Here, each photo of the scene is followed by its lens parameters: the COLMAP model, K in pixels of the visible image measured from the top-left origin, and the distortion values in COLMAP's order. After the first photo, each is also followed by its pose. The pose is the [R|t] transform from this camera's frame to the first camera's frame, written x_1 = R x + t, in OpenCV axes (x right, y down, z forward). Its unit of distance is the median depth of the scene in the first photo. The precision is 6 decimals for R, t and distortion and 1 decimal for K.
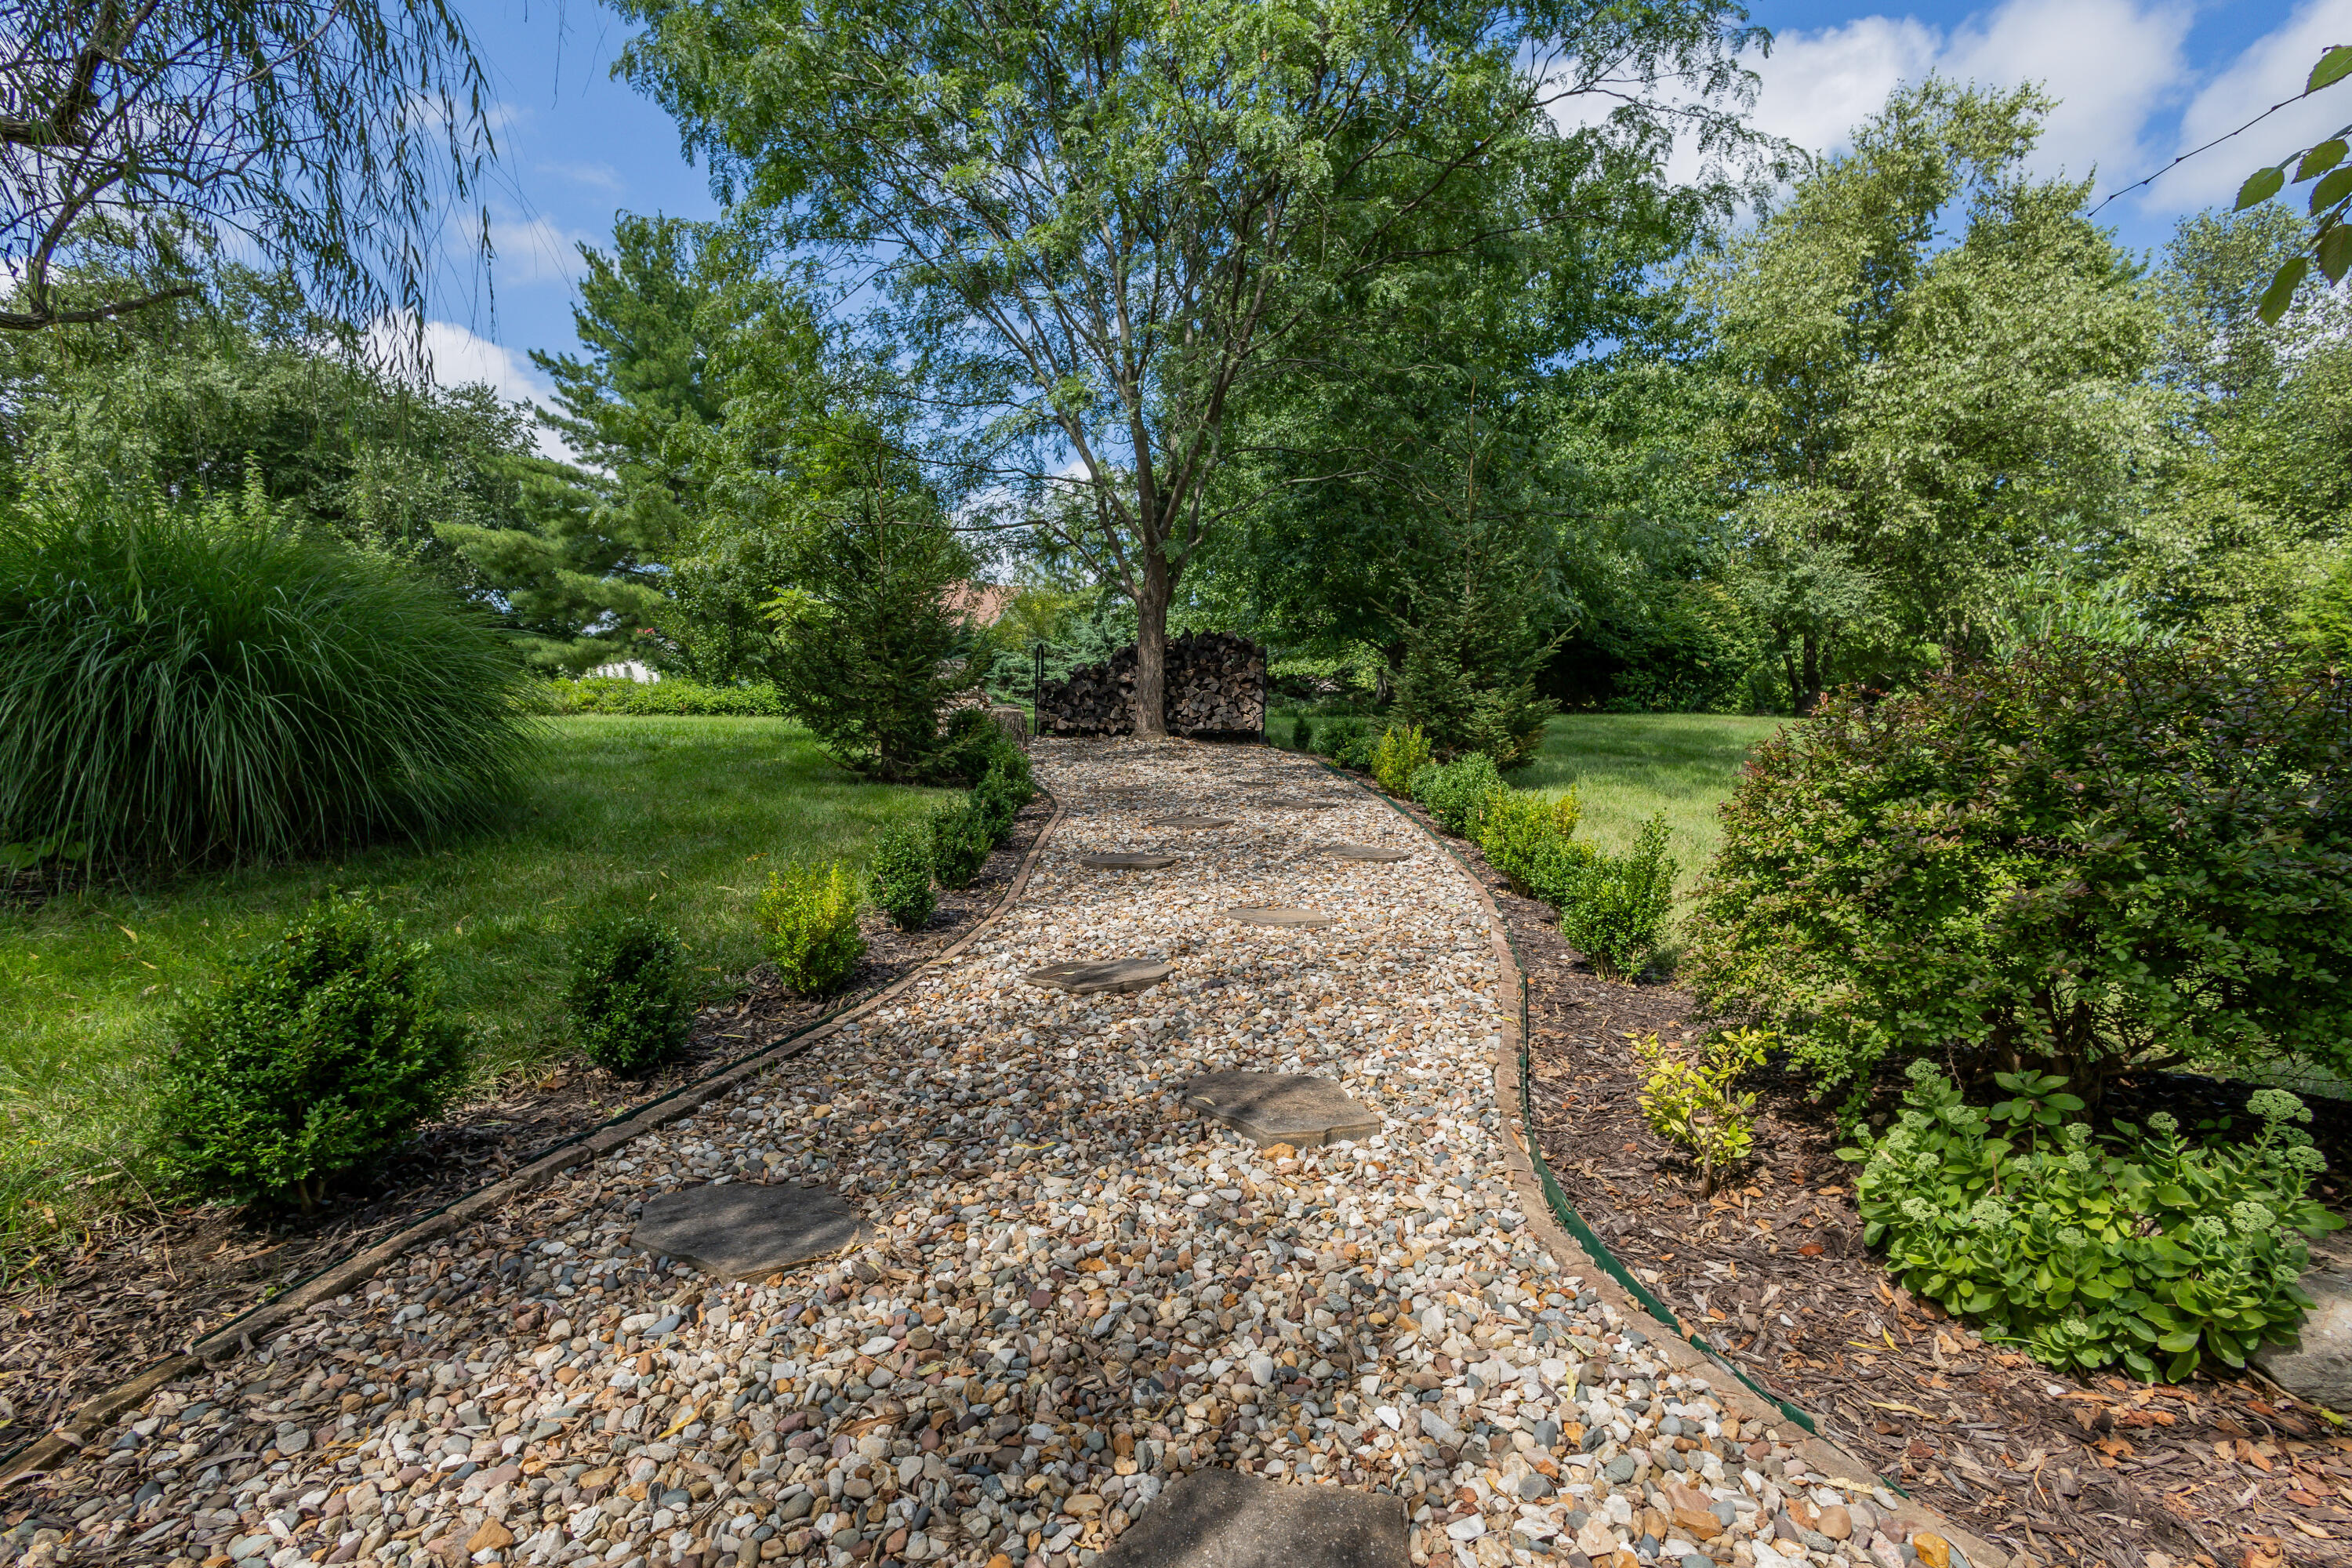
lens RADIAL K [[1116.7, 0, 1155.8], [0, 1116.7, 849.0], [0, 0, 1]] dist [0.007909, -0.001296]
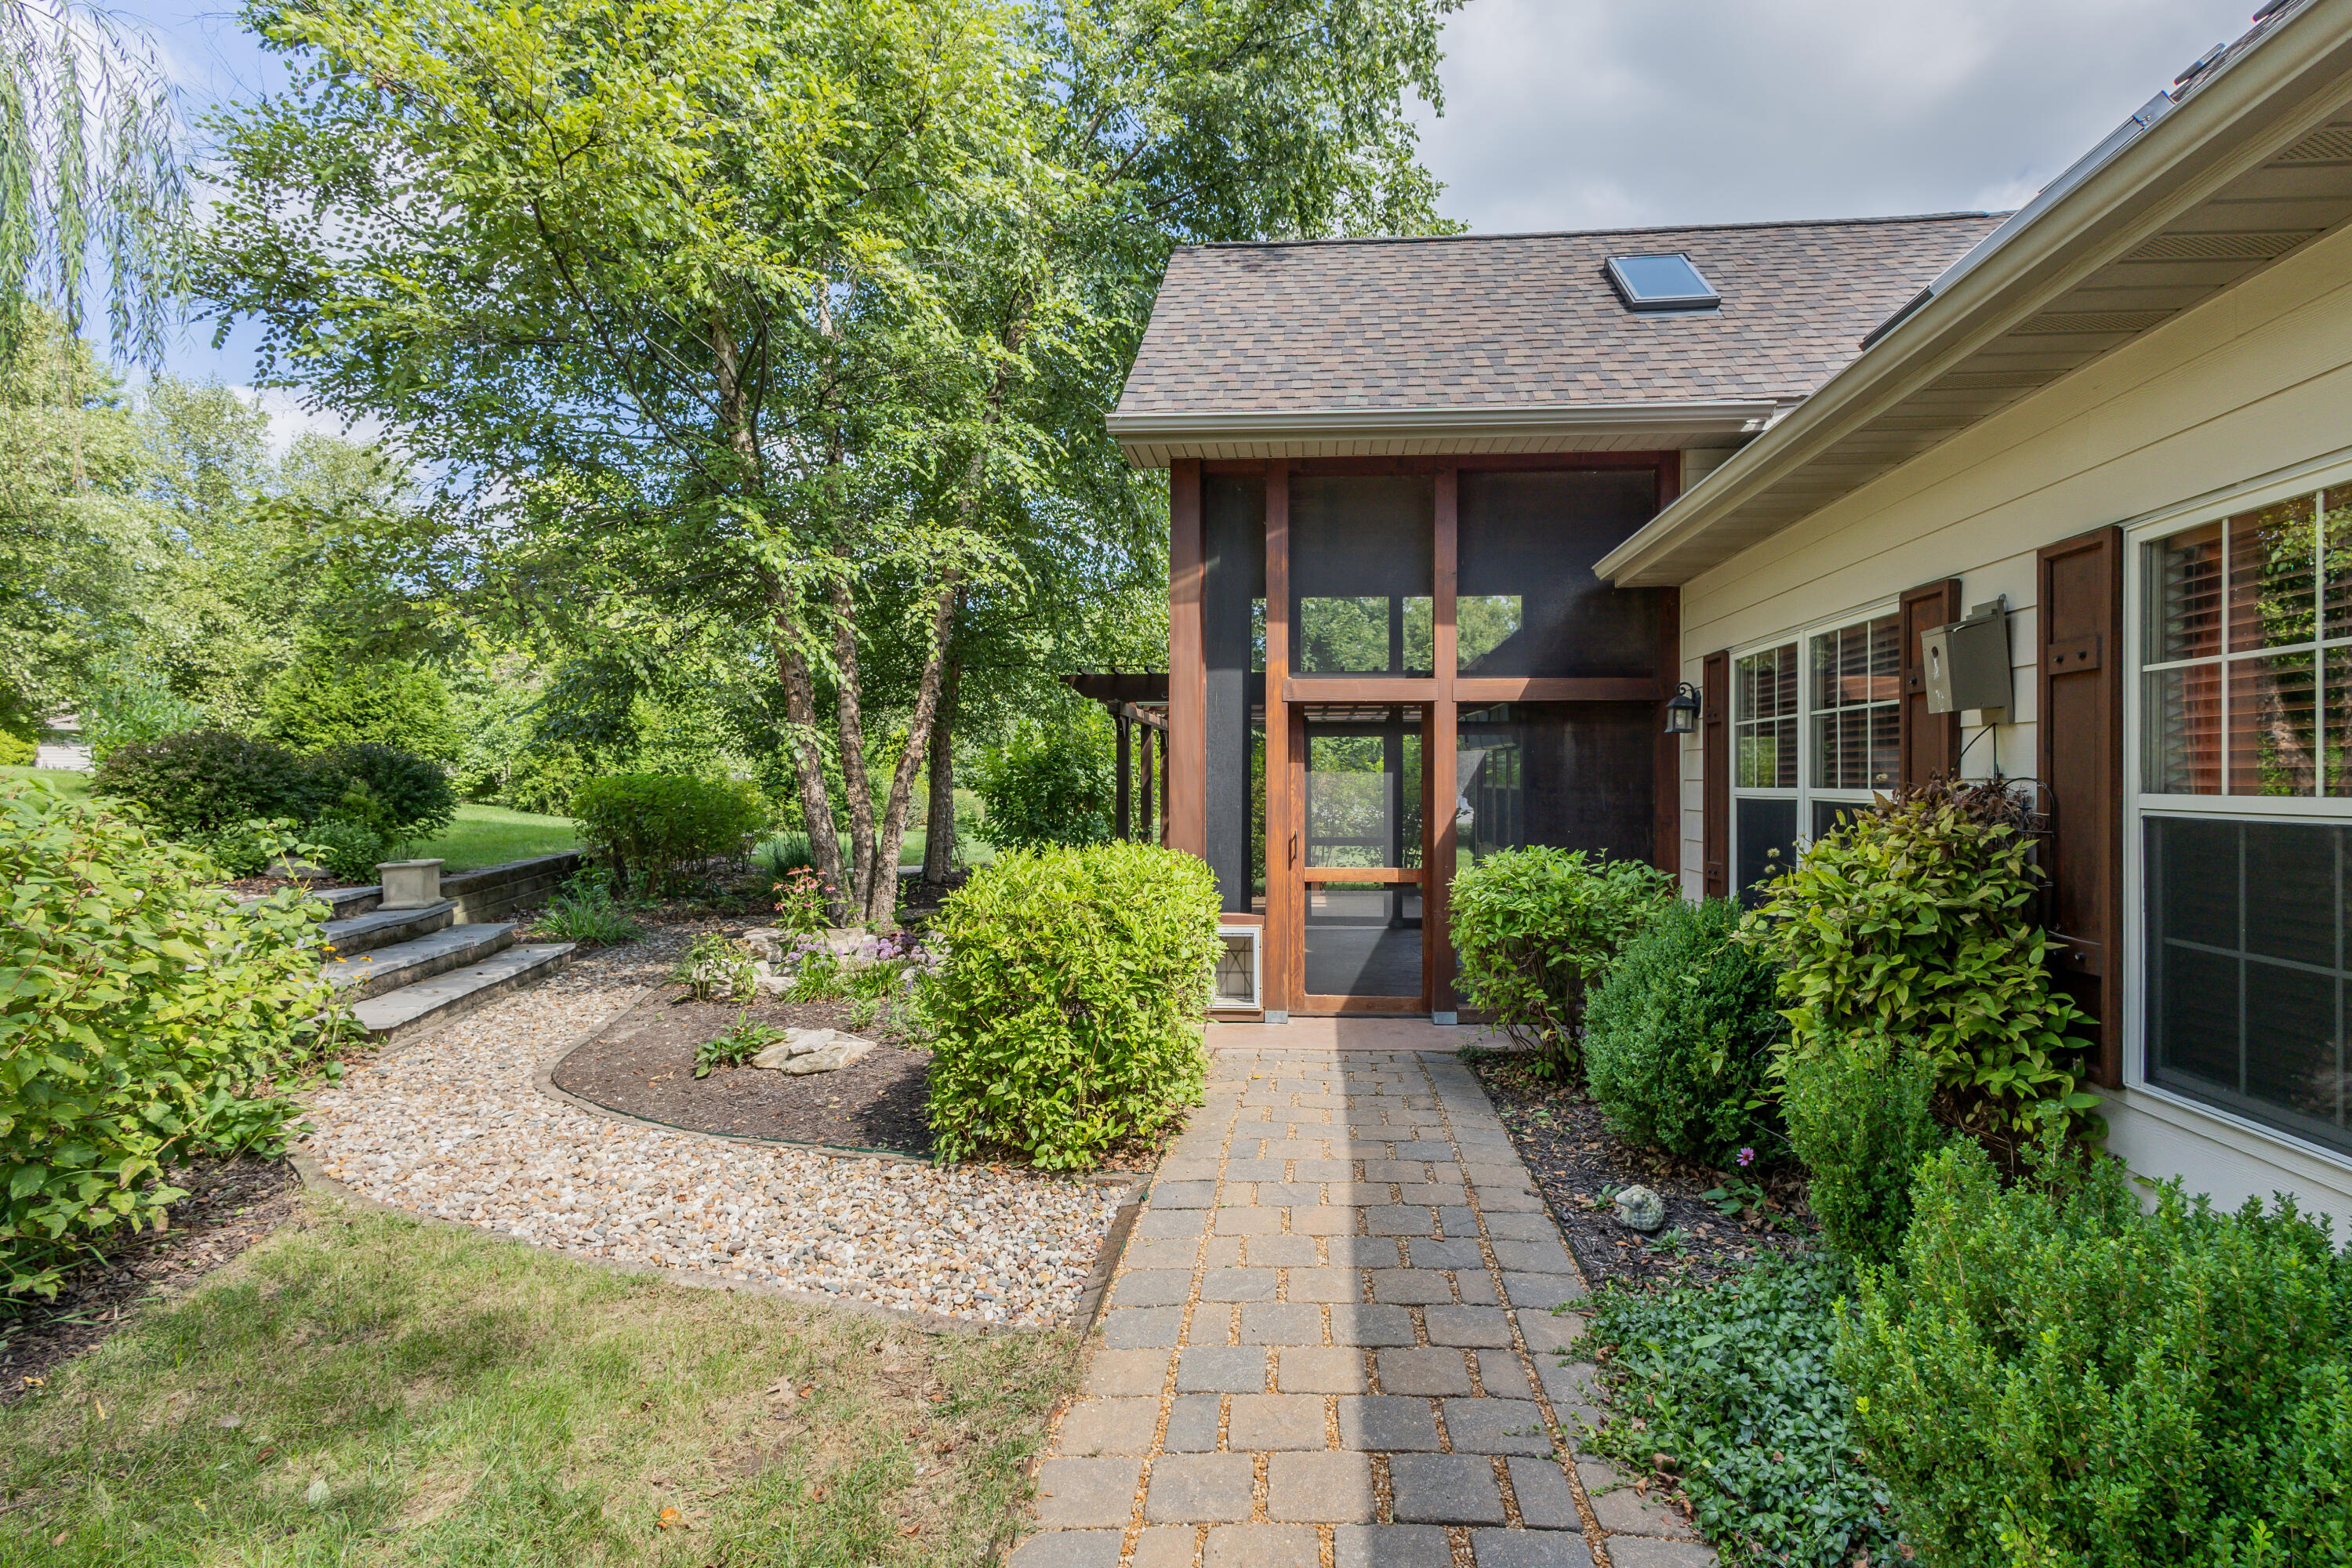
lens RADIAL K [[1152.7, 0, 1192.7], [0, 1152.7, 779.8], [0, 0, 1]] dist [0.028458, -0.000322]
pose [[0.120961, 0.001271, 0.992656, -0.443534], [0.103748, 0.994506, -0.013916, 0.062434], [-0.987221, 0.104669, 0.120165, -0.449247]]
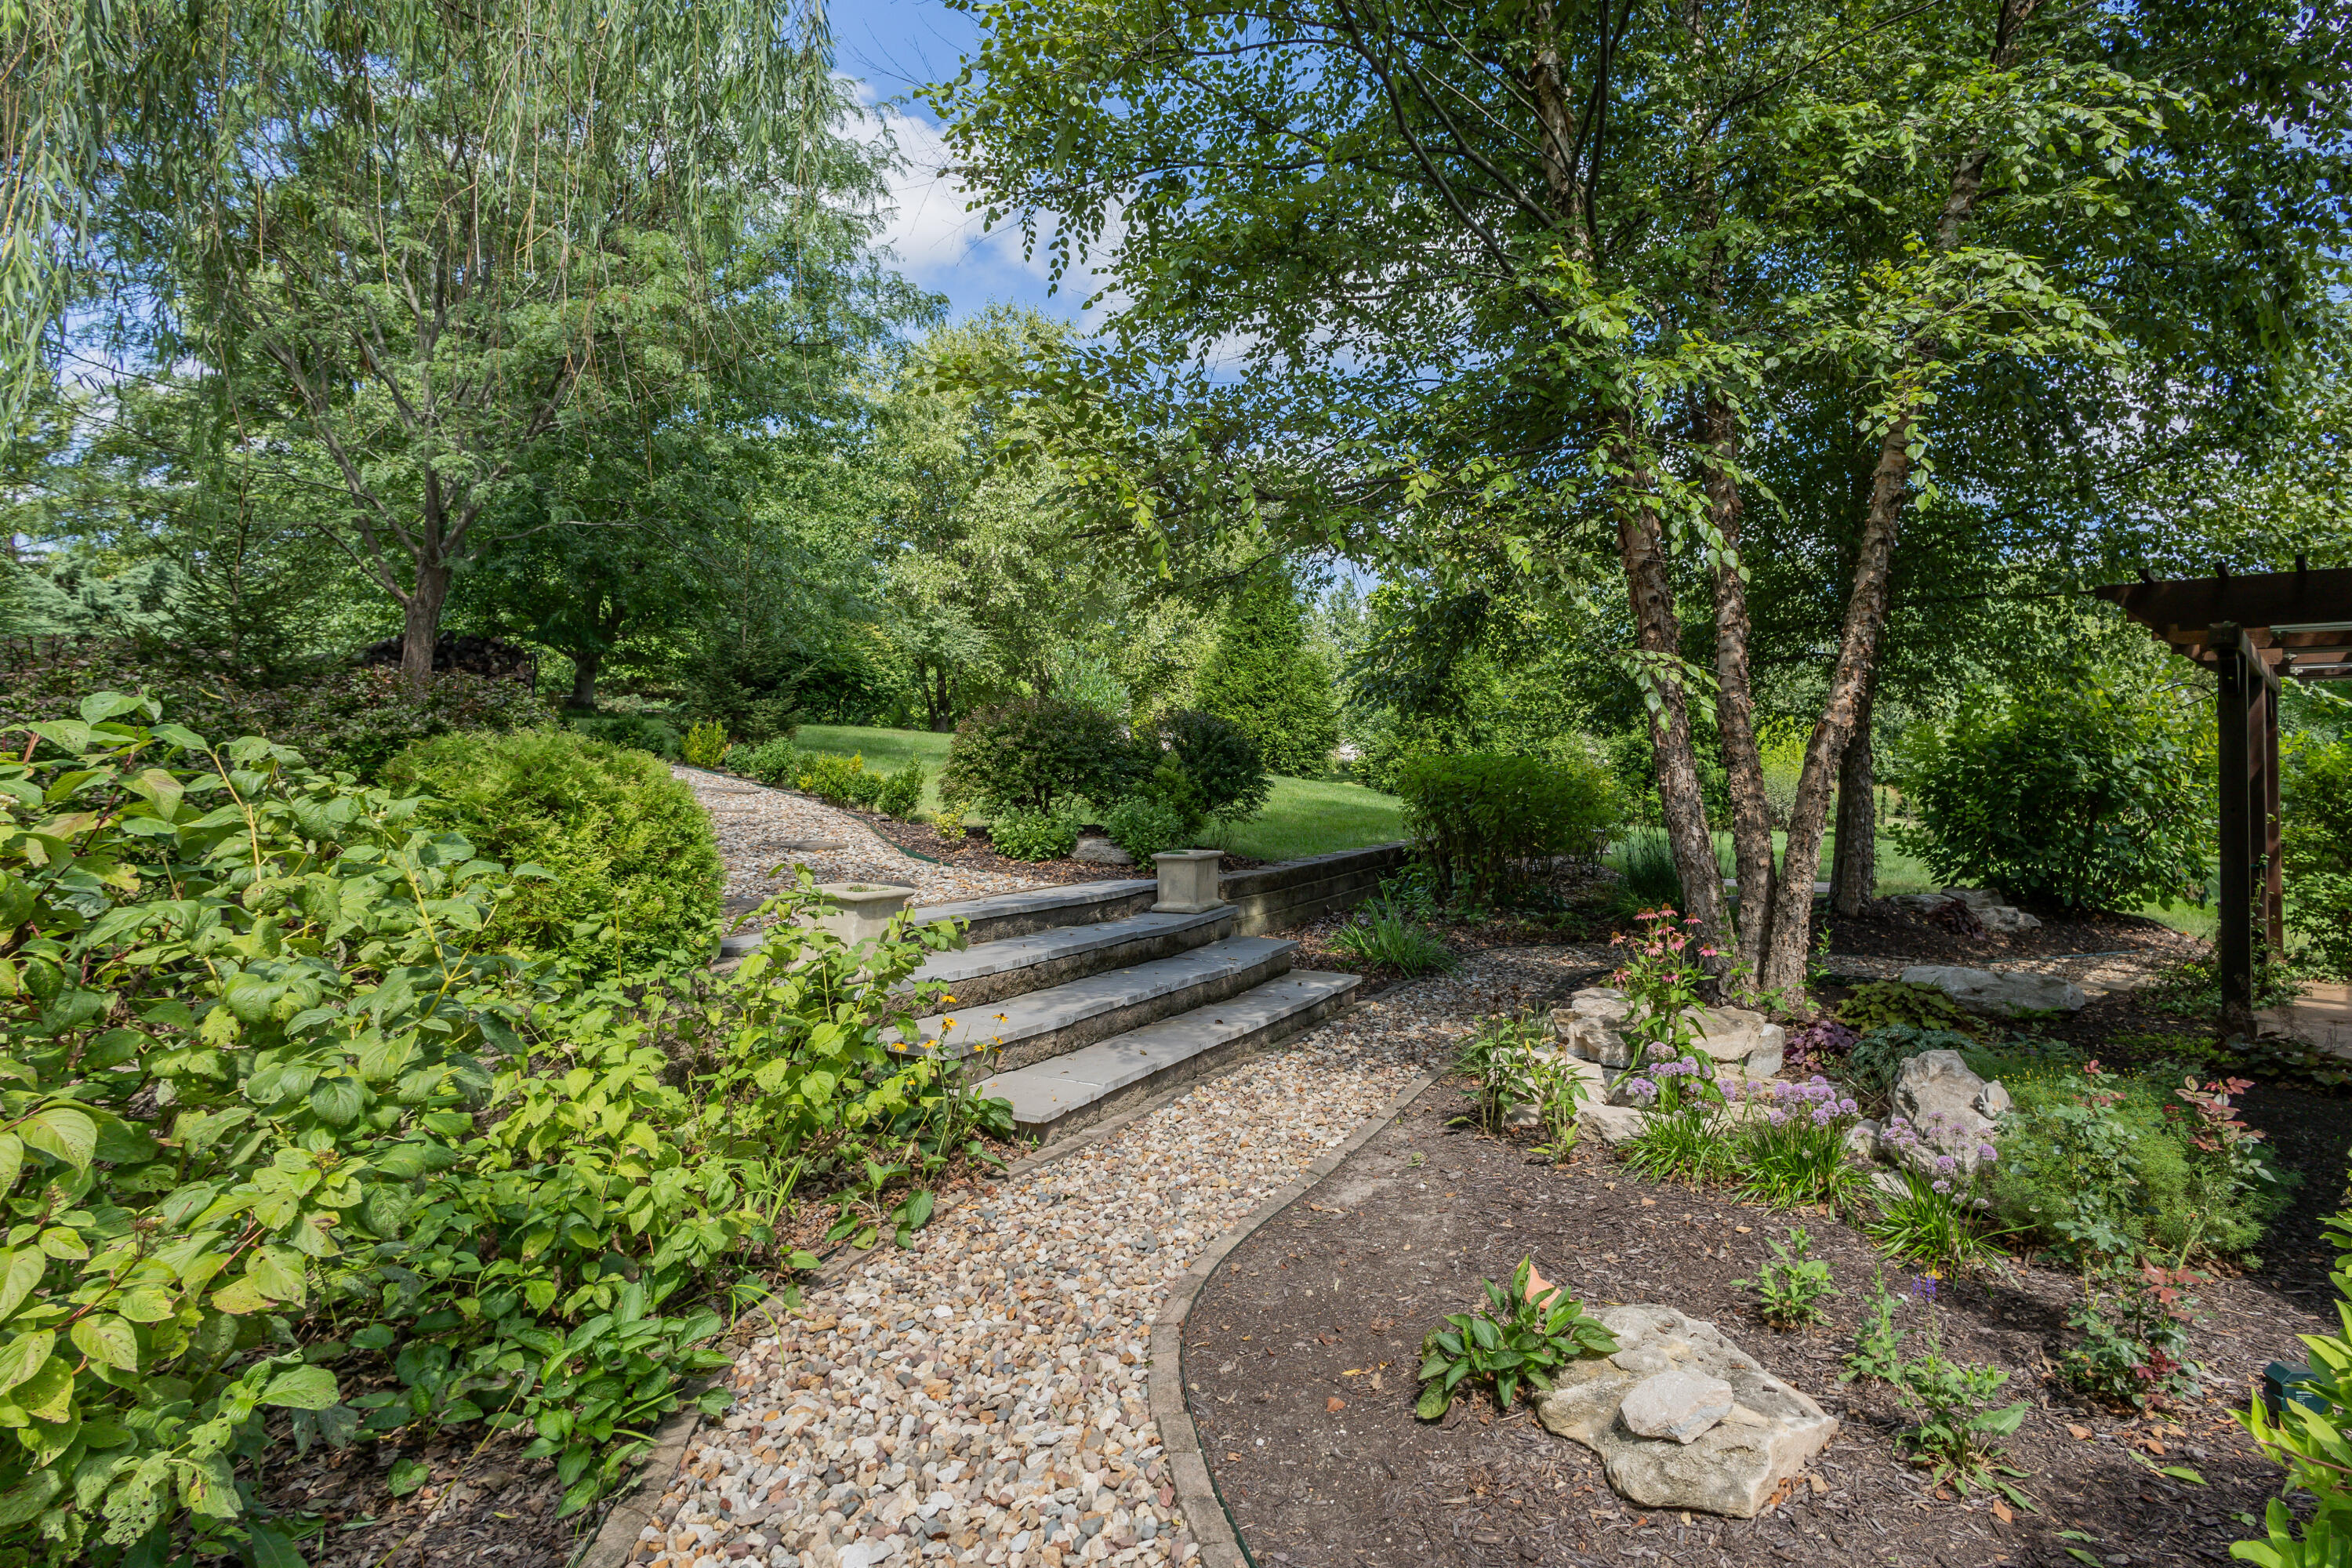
lens RADIAL K [[1189.7, 0, 1351.2], [0, 1189.7, 687.0], [0, 0, 1]] dist [0.003034, -0.000752]
pose [[0.647956, 0.063357, 0.759038, -0.228744], [0.058274, 0.989490, -0.132339, 0.055489], [-0.759445, 0.129982, 0.637454, -0.348451]]
